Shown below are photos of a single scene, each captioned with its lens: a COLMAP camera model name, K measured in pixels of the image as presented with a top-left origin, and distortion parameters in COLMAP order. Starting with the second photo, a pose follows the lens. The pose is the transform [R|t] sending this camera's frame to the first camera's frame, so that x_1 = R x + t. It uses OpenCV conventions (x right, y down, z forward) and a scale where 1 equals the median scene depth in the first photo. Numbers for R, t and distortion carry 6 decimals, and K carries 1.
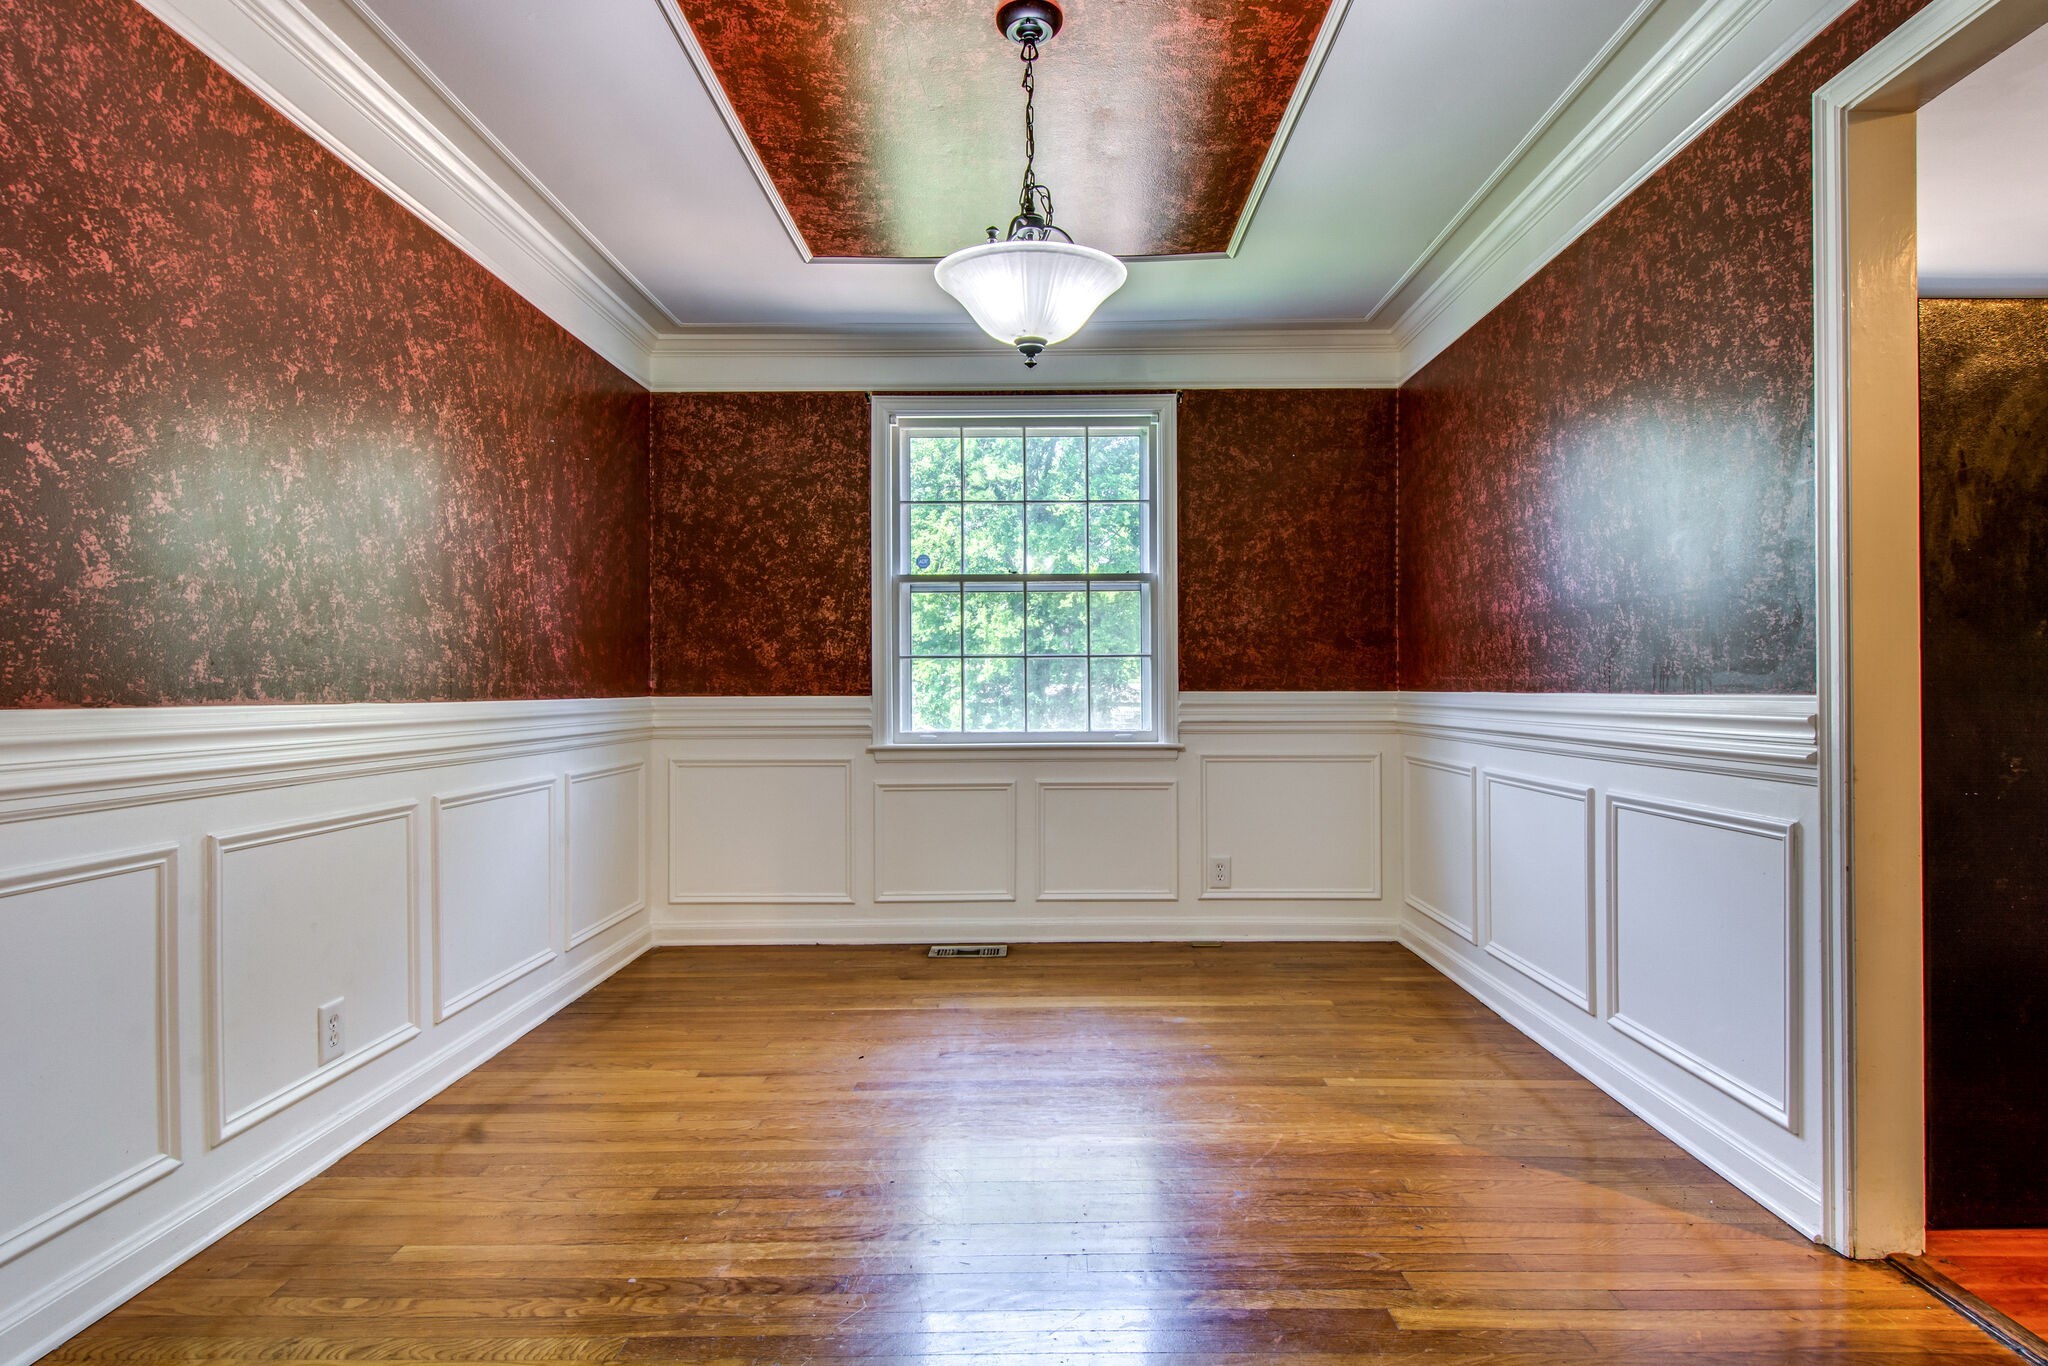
lens RADIAL K [[1089.8, 0, 1022.7], [0, 1089.8, 676.6], [0, 0, 1]] dist [0.012691, -0.006113]
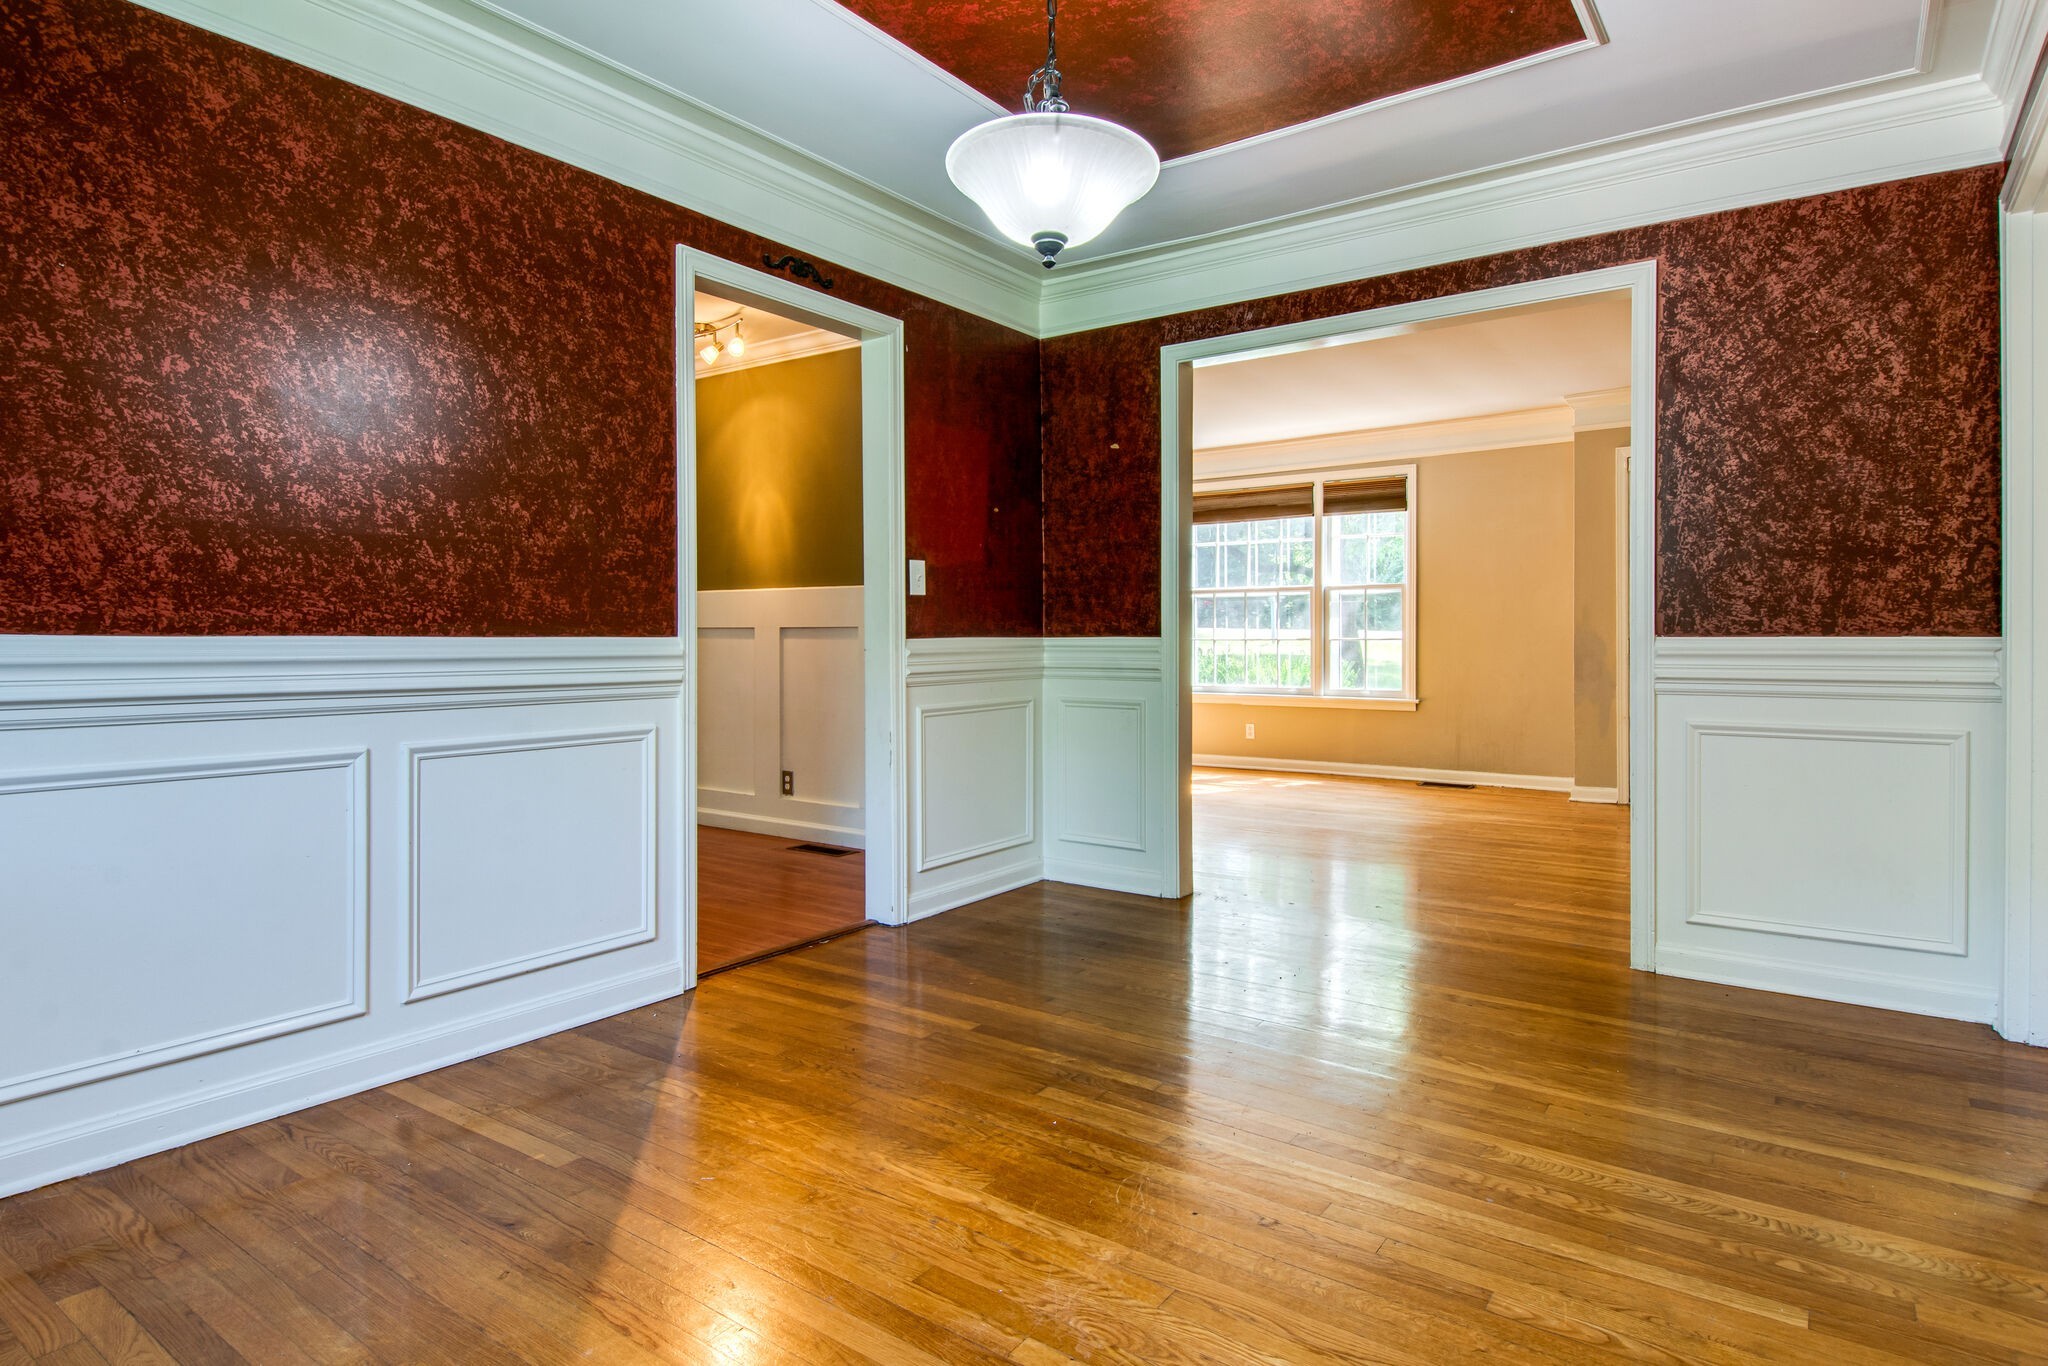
lens RADIAL K [[1089.8, 0, 1039.2], [0, 1089.8, 636.2], [0, 0, 1]] dist [0.012691, -0.006113]
pose [[-0.824676, 0.002037, 0.565601, -0.414771], [-0.006859, 0.999884, -0.013602, 0.024319], [-0.565563, -0.015096, -0.824567, 1.473003]]
